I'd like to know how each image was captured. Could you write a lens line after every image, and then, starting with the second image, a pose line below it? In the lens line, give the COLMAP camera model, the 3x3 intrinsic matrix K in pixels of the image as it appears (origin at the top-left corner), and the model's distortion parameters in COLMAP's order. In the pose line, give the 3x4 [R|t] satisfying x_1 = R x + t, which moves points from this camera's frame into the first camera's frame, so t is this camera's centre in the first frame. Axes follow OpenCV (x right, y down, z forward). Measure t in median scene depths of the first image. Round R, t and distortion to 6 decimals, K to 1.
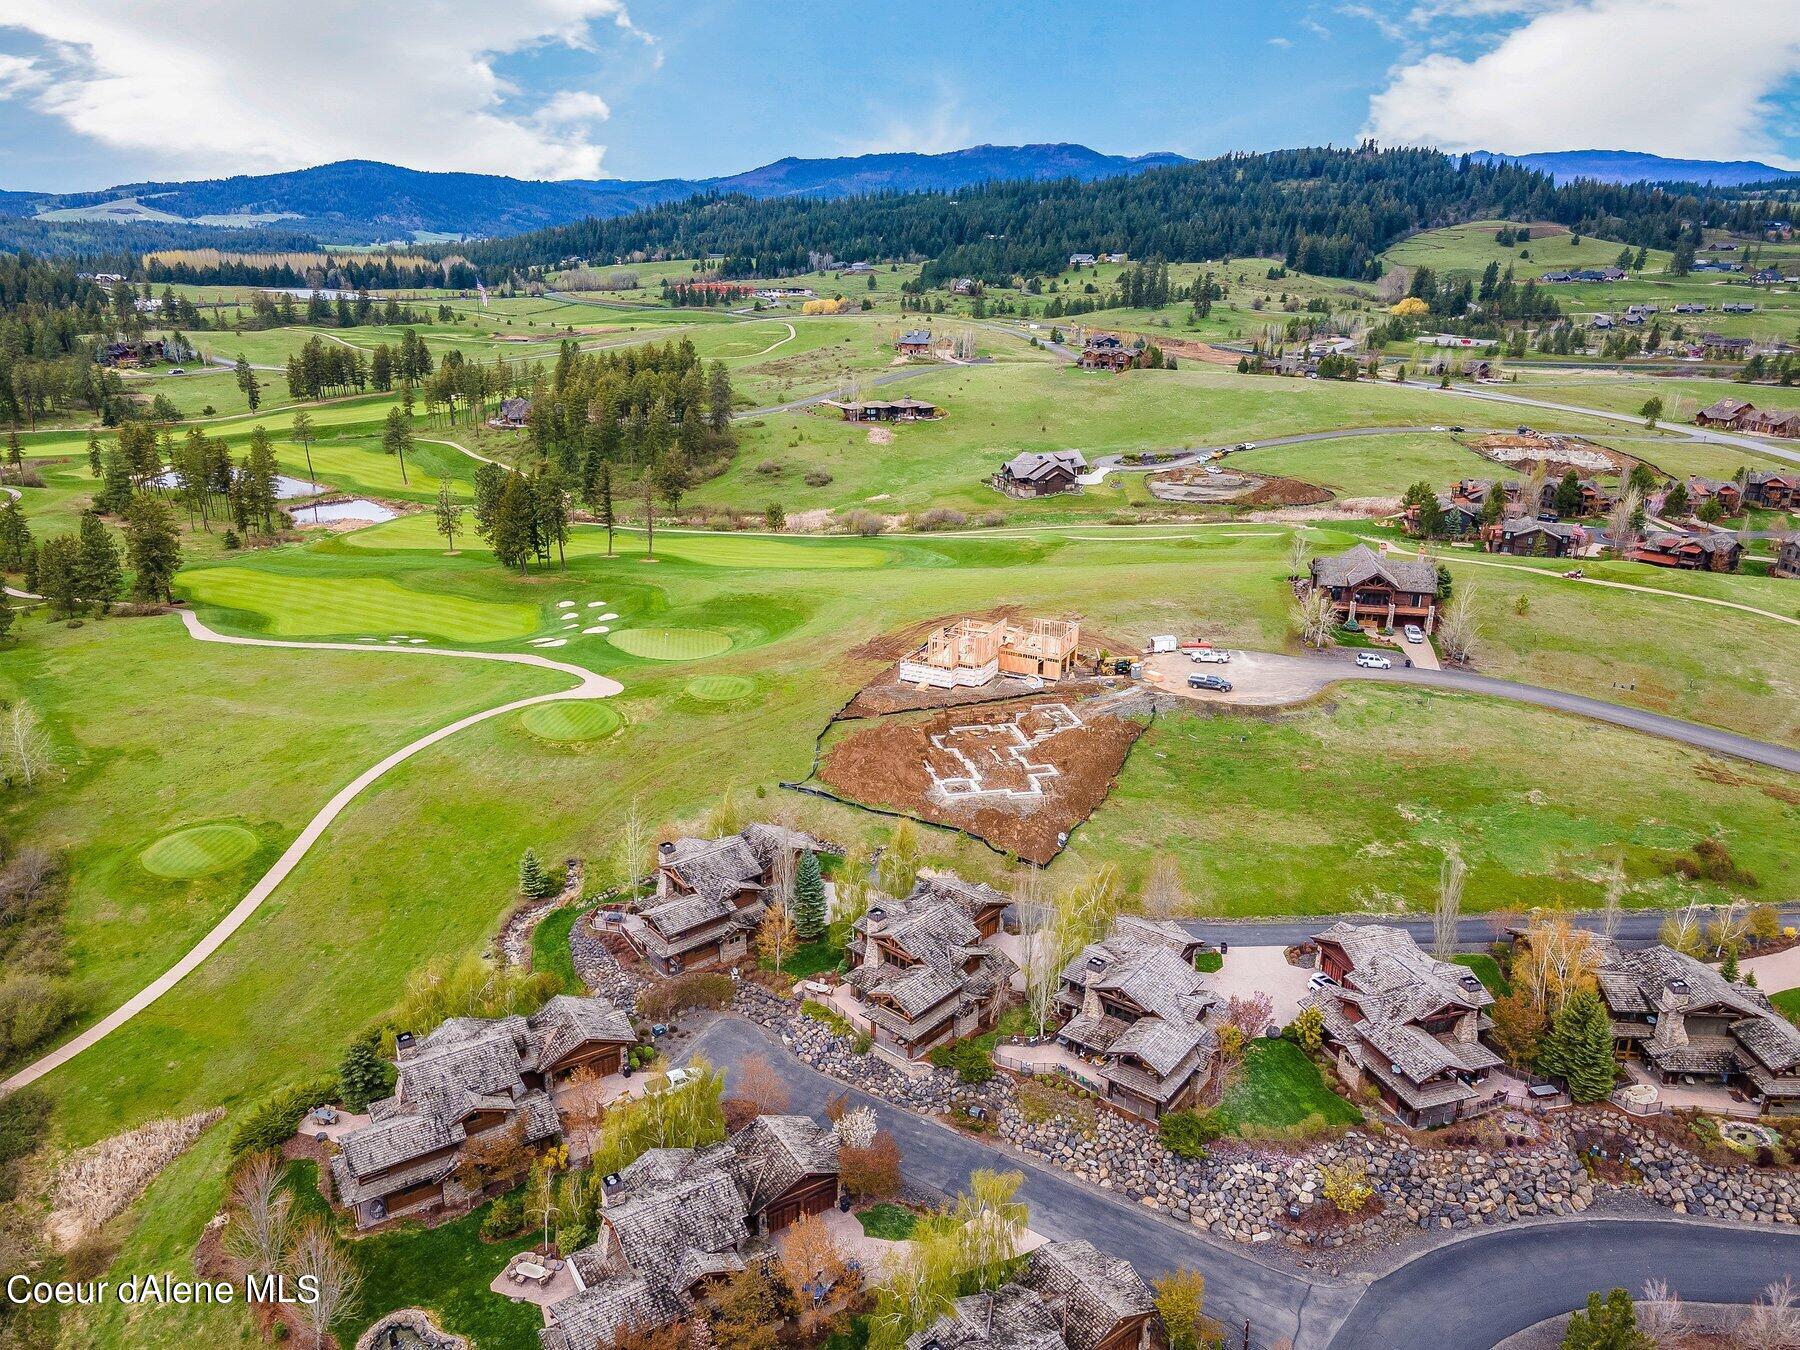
lens RADIAL K [[1291.0, 0, 906.1], [0, 1291.0, 681.1], [0, 0, 1]] dist [0.064747, 0.015248]
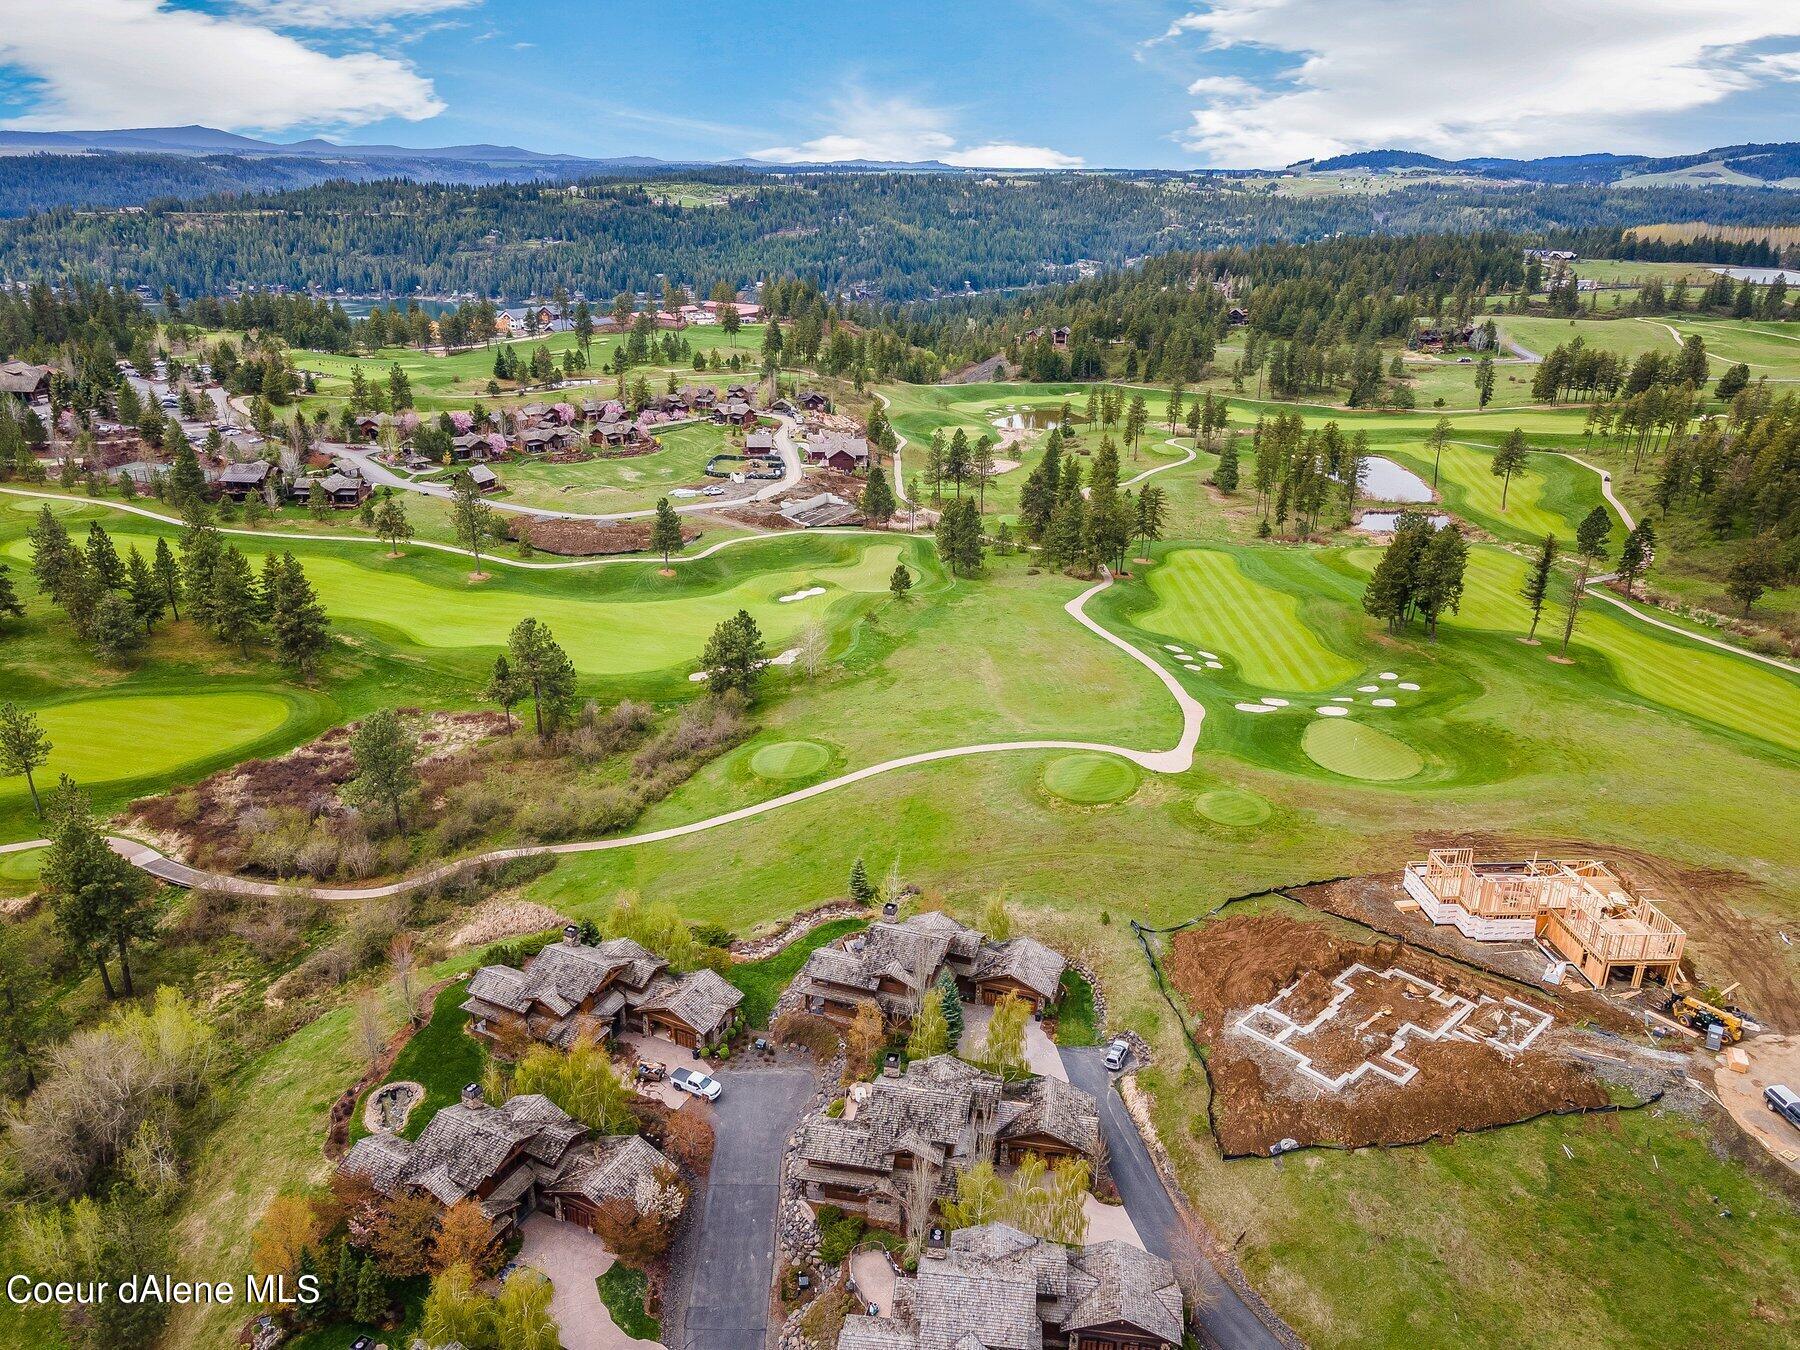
lens RADIAL K [[1291.0, 0, 902.1], [0, 1291.0, 673.3], [0, 0, 1]] dist [0.064747, 0.015248]
pose [[0.513455, 0.310367, -0.800022, 0.442530], [-0.293906, 0.939518, 0.175855, -0.175780], [0.806215, 0.144838, 0.573619, 0.261015]]
